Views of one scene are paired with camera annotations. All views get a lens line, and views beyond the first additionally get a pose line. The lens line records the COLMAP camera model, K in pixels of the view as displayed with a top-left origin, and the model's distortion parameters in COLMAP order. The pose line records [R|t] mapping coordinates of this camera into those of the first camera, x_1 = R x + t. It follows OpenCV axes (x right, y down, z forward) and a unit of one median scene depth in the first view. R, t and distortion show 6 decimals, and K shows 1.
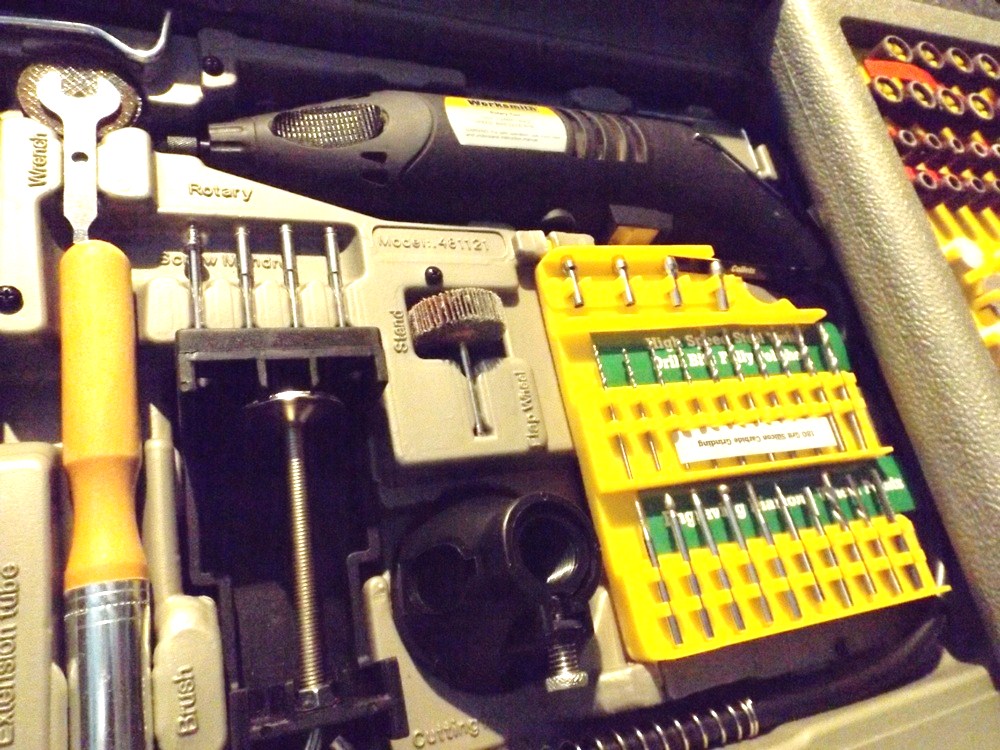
lens RADIAL K [[701.6, 0, 495.1], [0, 701.6, 376.5], [0, 0, 1]] dist [0.008608, -0.002610]
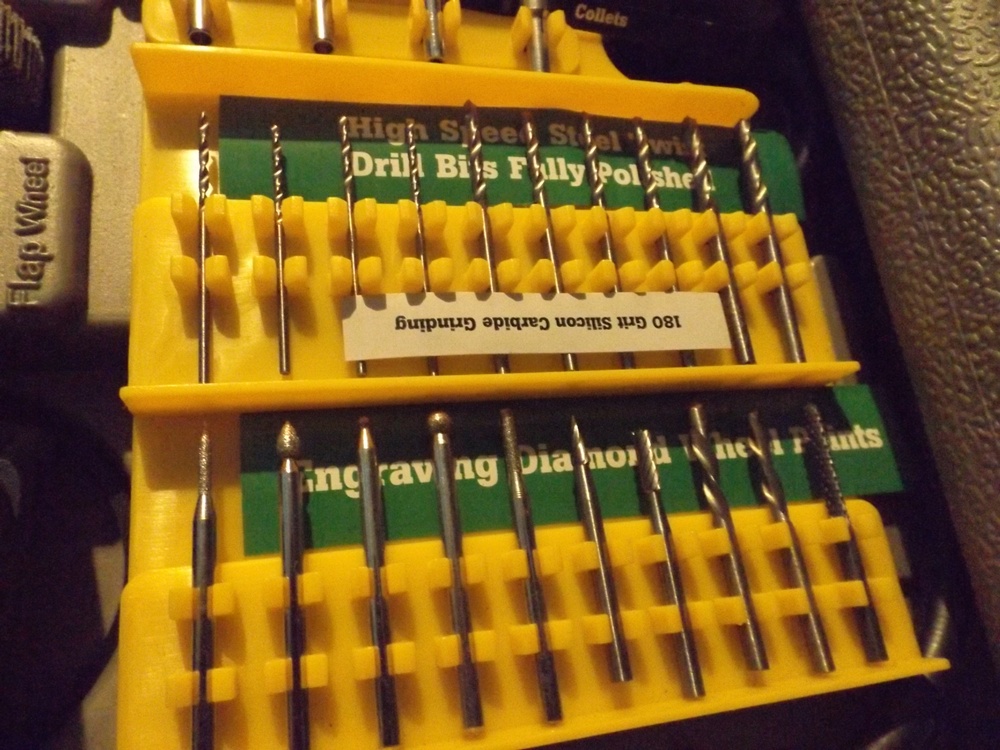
lens RADIAL K [[701.6, 0, 495.1], [0, 701.6, 376.5], [0, 0, 1]] dist [0.008608, -0.002610]
pose [[0.992509, 0.046841, -0.112837, 0.375408], [-0.039796, 0.997163, 0.063897, 0.090680], [0.115510, -0.058928, 0.991557, 0.497356]]
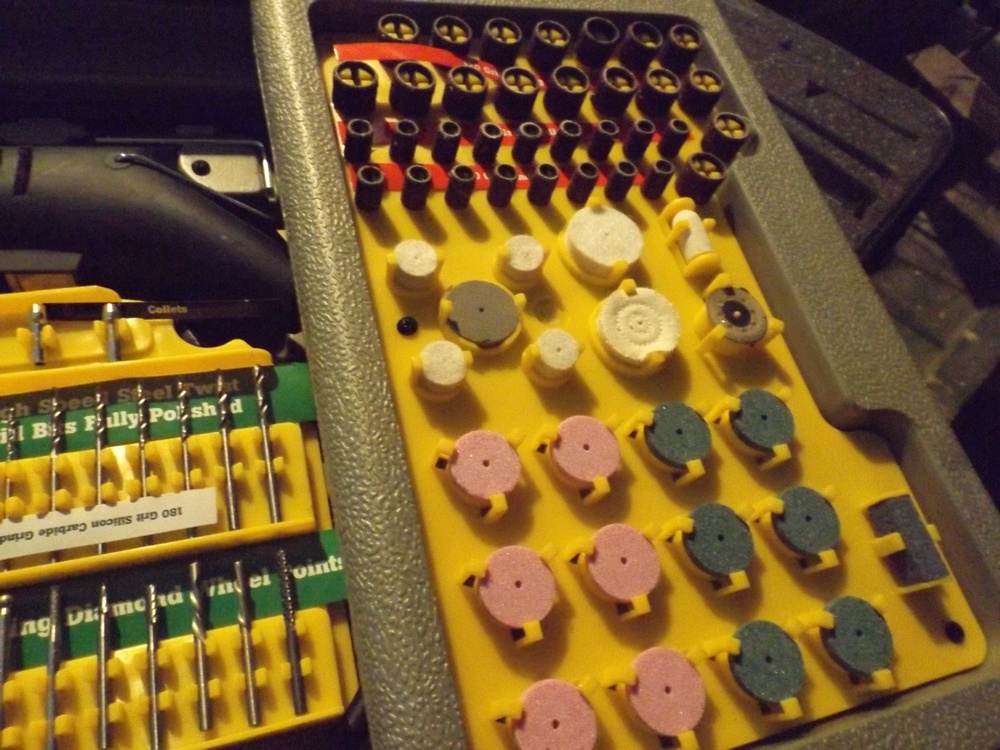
lens RADIAL K [[701.6, 0, 495.1], [0, 701.6, 376.5], [0, 0, 1]] dist [0.008608, -0.002610]
pose [[0.990657, -0.103048, -0.089324, 0.858863], [0.095979, 0.992153, -0.080132, 0.029003], [0.096881, 0.070810, 0.992774, 0.253857]]
